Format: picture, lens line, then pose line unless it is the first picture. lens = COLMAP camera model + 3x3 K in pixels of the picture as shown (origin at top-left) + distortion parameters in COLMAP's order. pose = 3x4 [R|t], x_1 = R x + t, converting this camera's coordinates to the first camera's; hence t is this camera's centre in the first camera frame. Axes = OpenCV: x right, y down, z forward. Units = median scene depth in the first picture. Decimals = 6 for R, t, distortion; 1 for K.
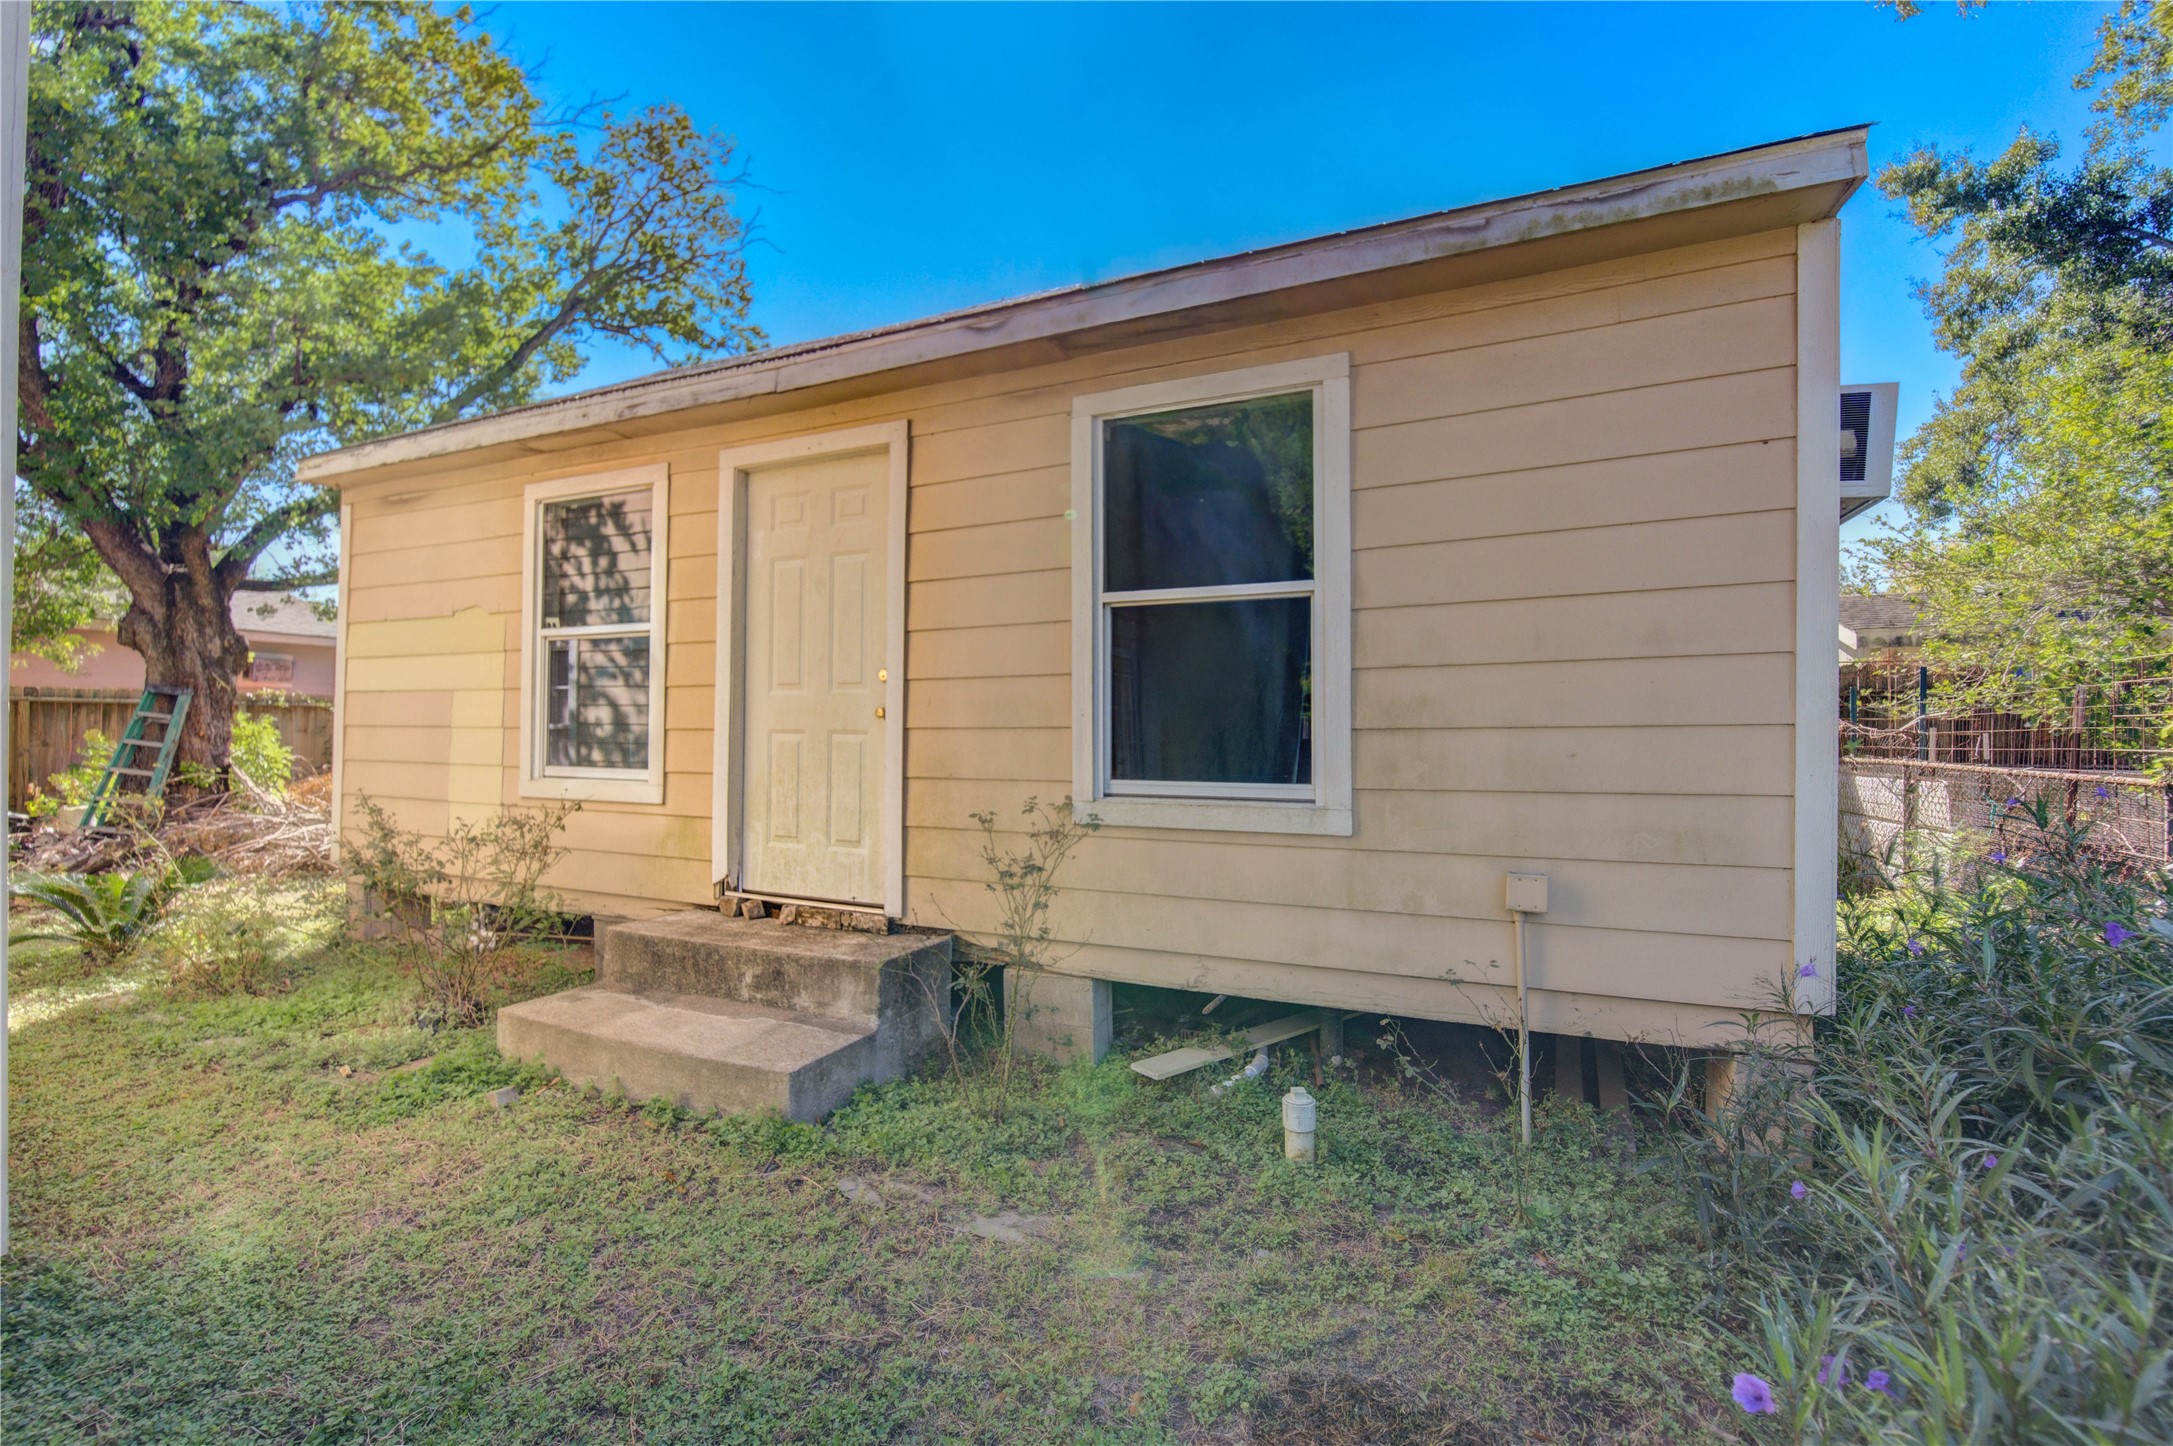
lens RADIAL K [[925.6, 0, 1093.4], [0, 925.6, 700.6], [0, 0, 1]] dist [0.001175, 0.000169]
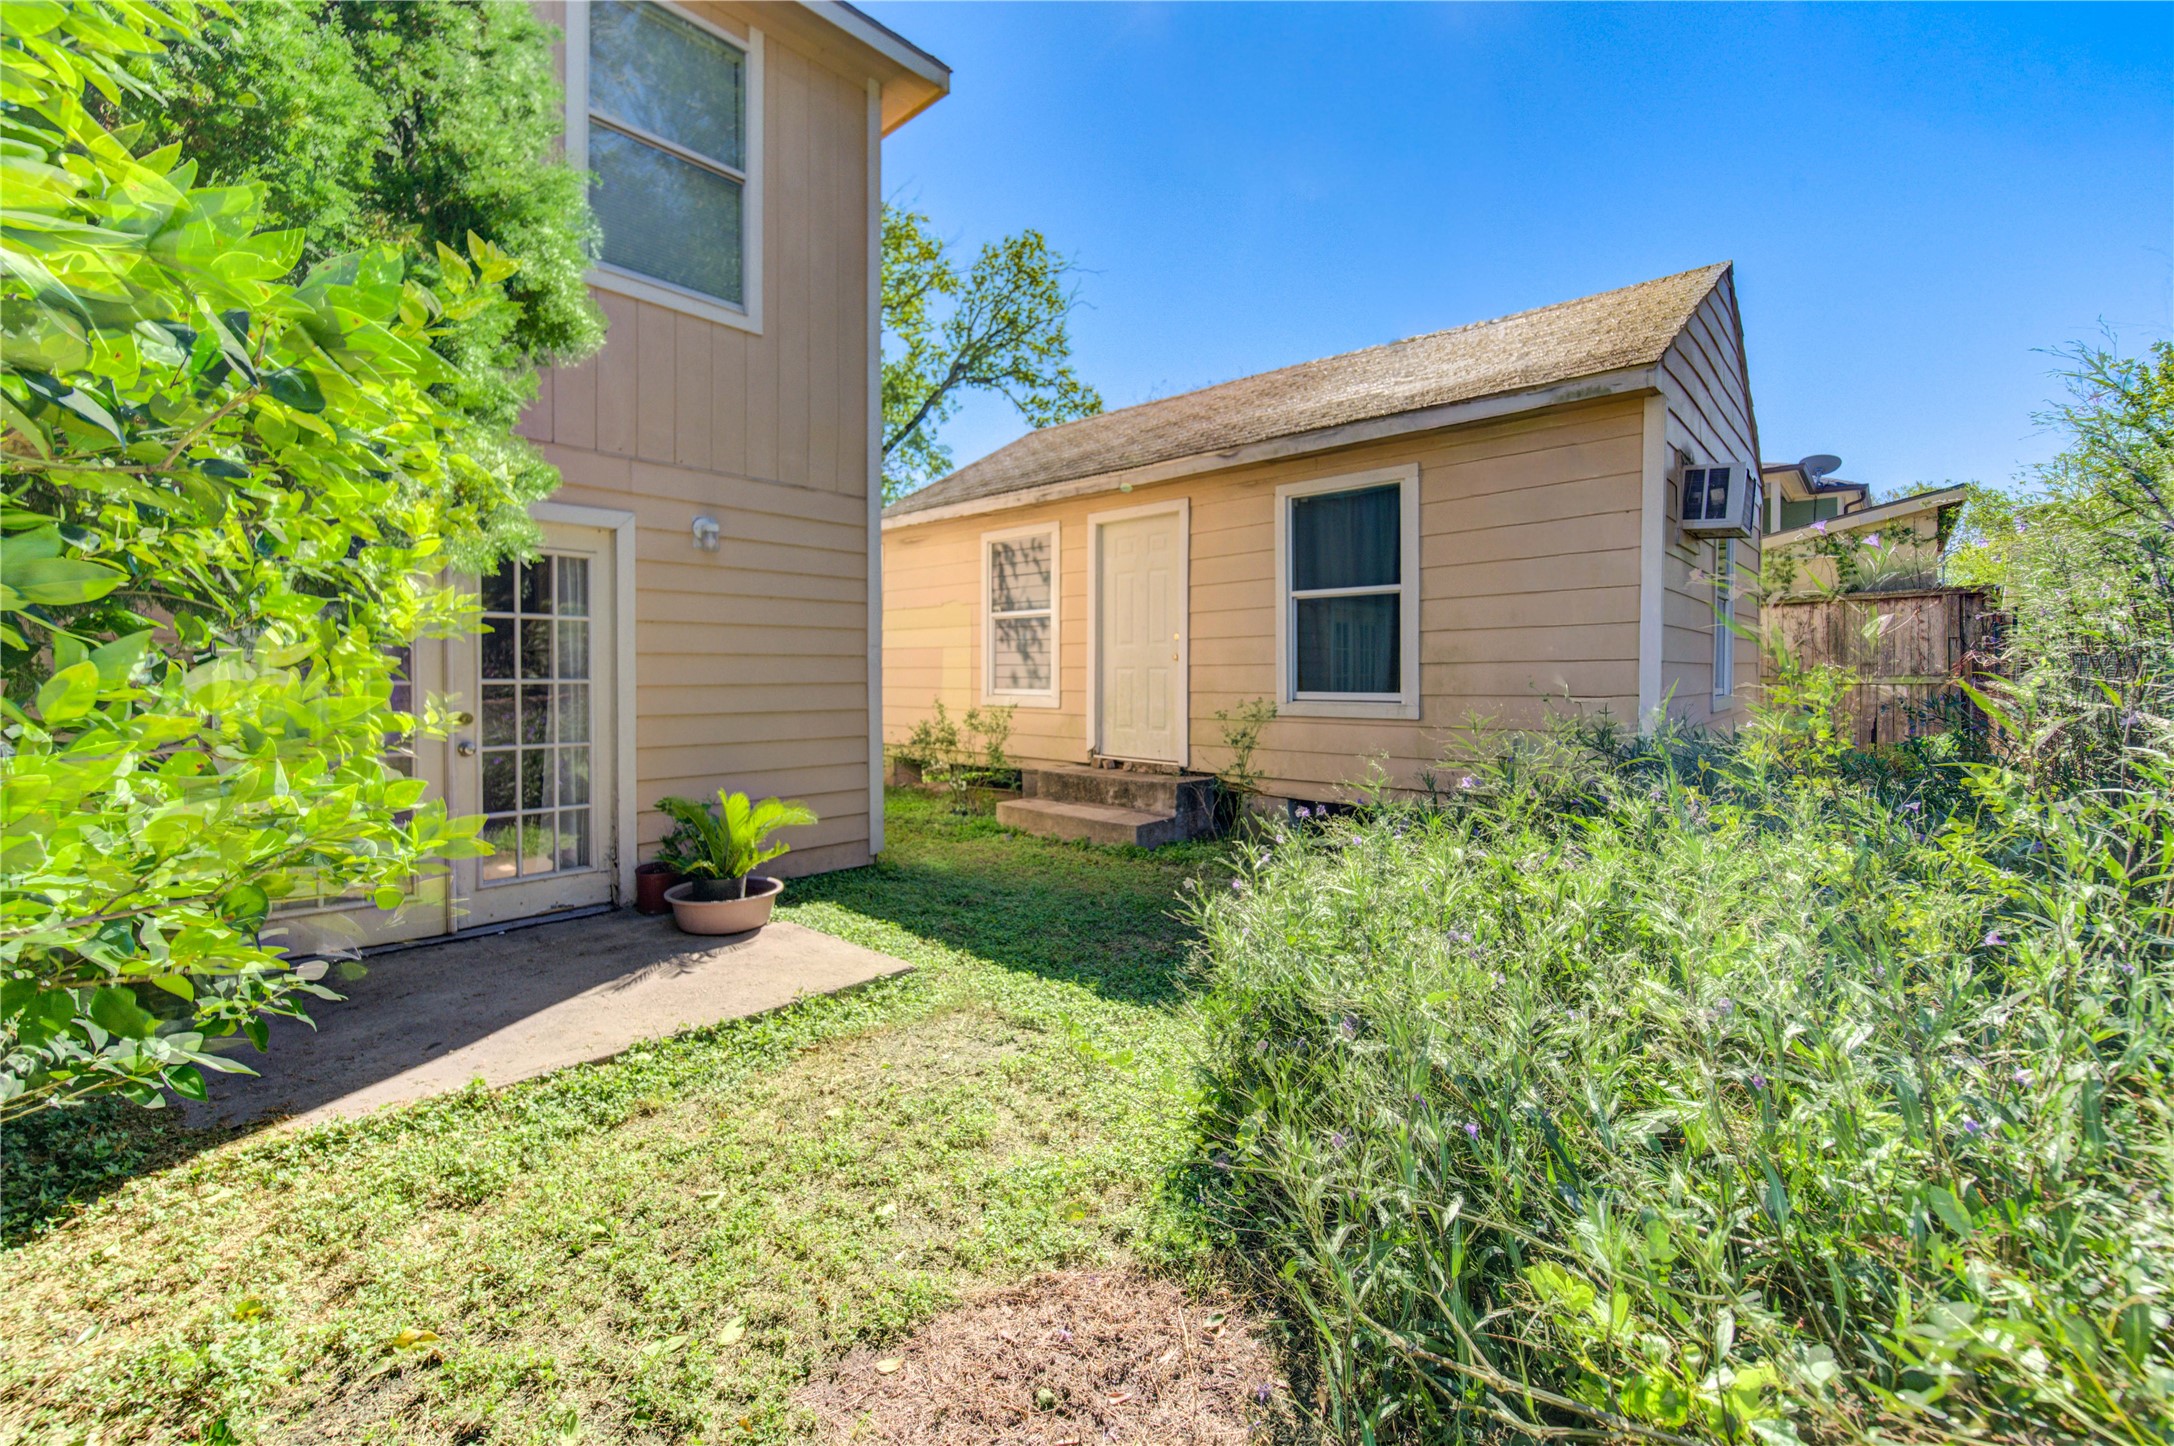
lens RADIAL K [[926.0, 0, 1093.9], [0, 926.0, 700.6], [0, 0, 1]] dist [0.001175, 0.000169]
pose [[0.953641, 0.003614, -0.300925, 0.178784], [0.014439, 0.998227, 0.057748, -0.010028], [0.300600, -0.059416, 0.951898, -0.848812]]
